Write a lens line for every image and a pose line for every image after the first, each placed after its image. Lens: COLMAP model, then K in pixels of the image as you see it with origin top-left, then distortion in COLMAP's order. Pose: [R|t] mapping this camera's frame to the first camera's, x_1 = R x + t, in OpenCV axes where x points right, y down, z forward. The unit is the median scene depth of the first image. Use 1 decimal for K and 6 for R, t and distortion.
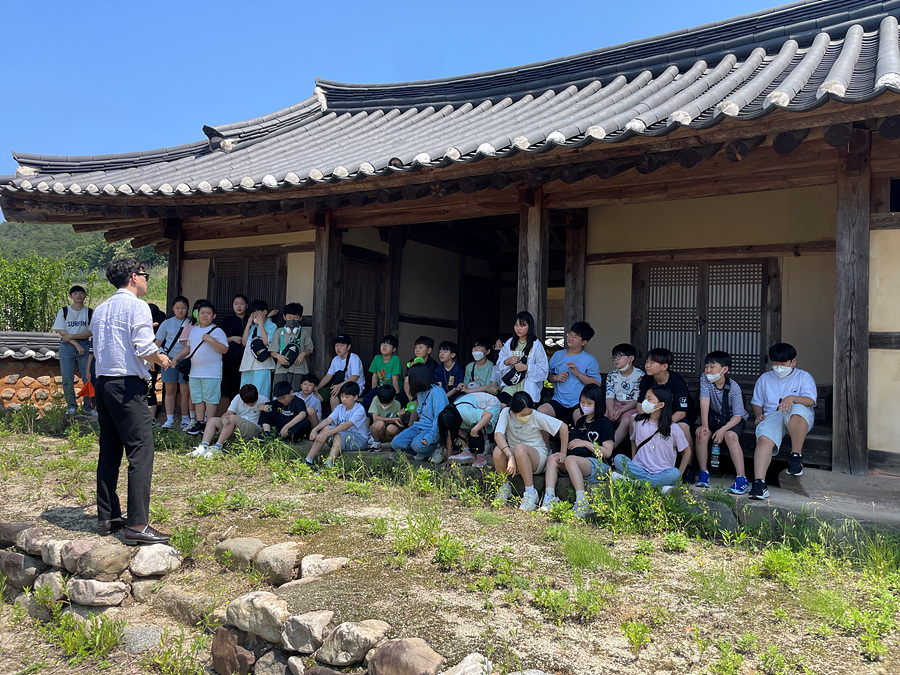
lens RADIAL K [[698.3, 0, 450.0], [0, 698.3, 337.5], [0, 0, 1]] dist [0.064520, -0.102862]
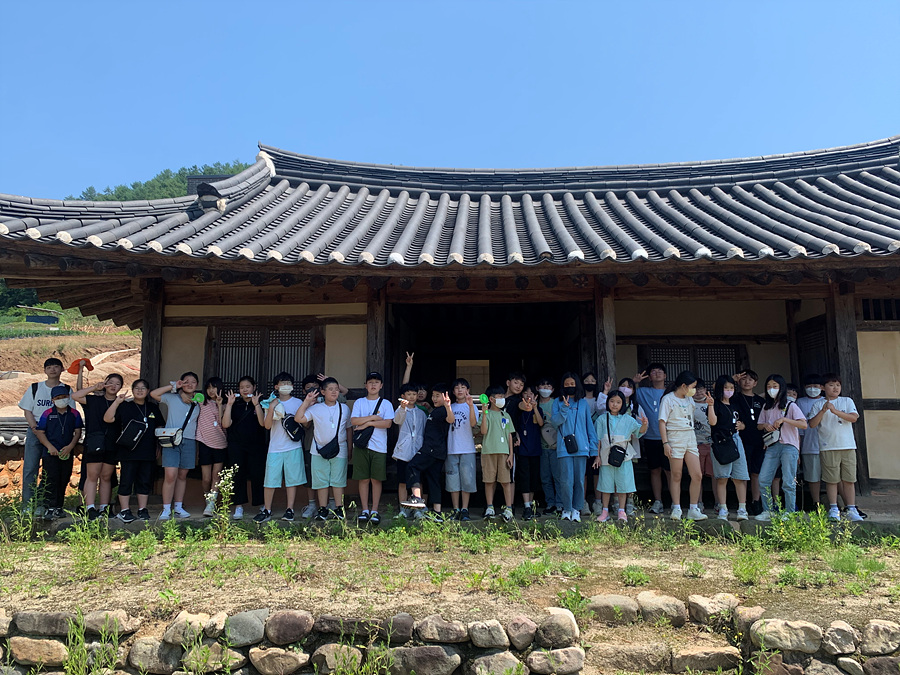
lens RADIAL K [[708.0, 0, 450.0], [0, 708.0, 337.5], [0, 0, 1]] dist [0.006679, -0.008842]
pose [[0.873621, 0.027596, 0.485823, -0.640110], [0.018249, 0.995830, -0.089381, -0.013139], [-0.486264, 0.086951, 0.869475, 0.070556]]
